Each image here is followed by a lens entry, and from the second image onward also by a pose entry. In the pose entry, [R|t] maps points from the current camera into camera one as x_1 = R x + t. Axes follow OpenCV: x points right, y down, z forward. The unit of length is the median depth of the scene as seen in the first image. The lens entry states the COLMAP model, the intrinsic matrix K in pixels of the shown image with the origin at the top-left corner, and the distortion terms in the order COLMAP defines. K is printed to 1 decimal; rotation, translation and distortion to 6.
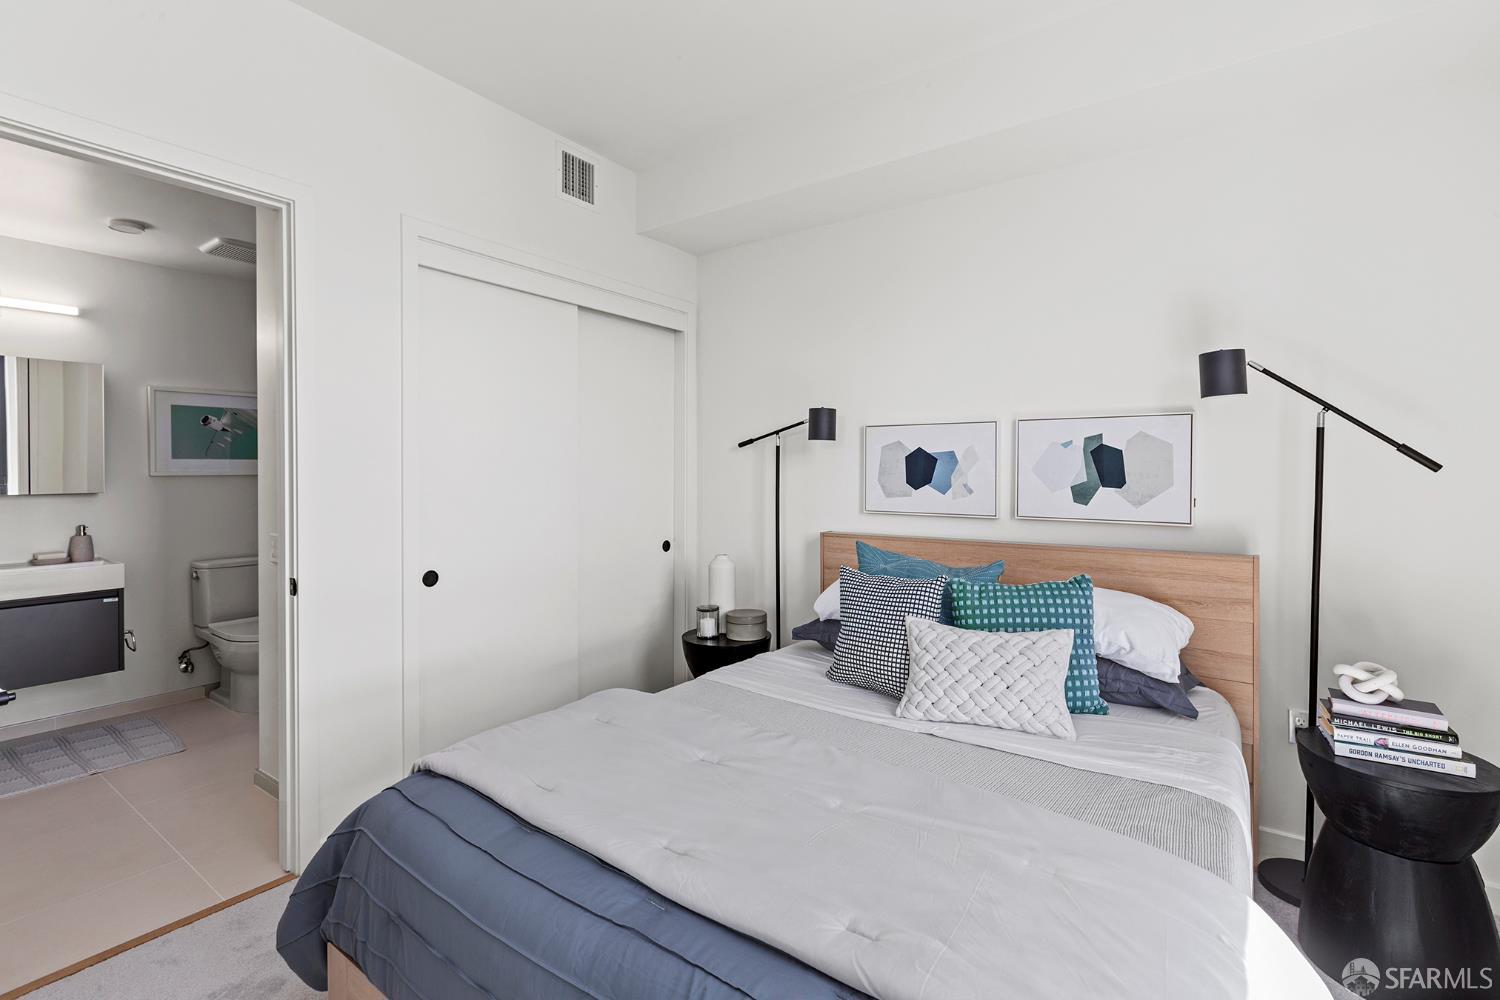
lens RADIAL K [[670.4, 0, 762.6], [0, 670.4, 485.4], [0, 0, 1]] dist [-0.000795, 0.001496]
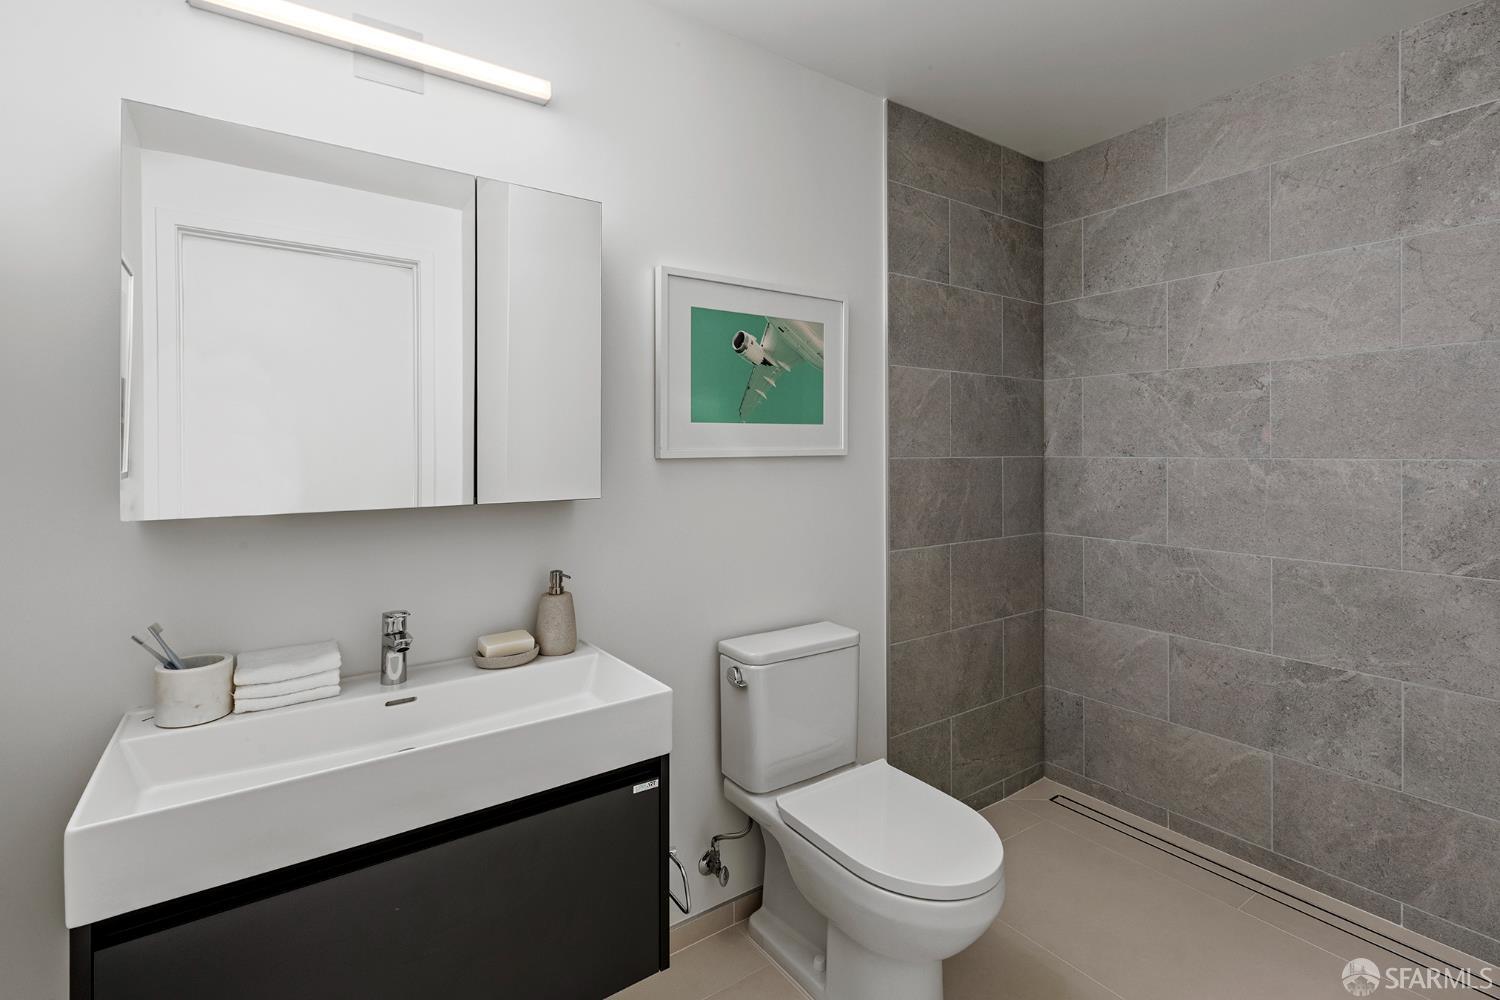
lens RADIAL K [[670.4, 0, 726.7], [0, 670.4, 454.3], [0, 0, 1]] dist [-0.000795, 0.001496]
pose [[0.938589, 0.001732, -0.345033, -0.697893], [-0.008757, 0.999785, -0.018802, -0.009261], [0.344927, 0.020669, 0.938402, 0.573218]]
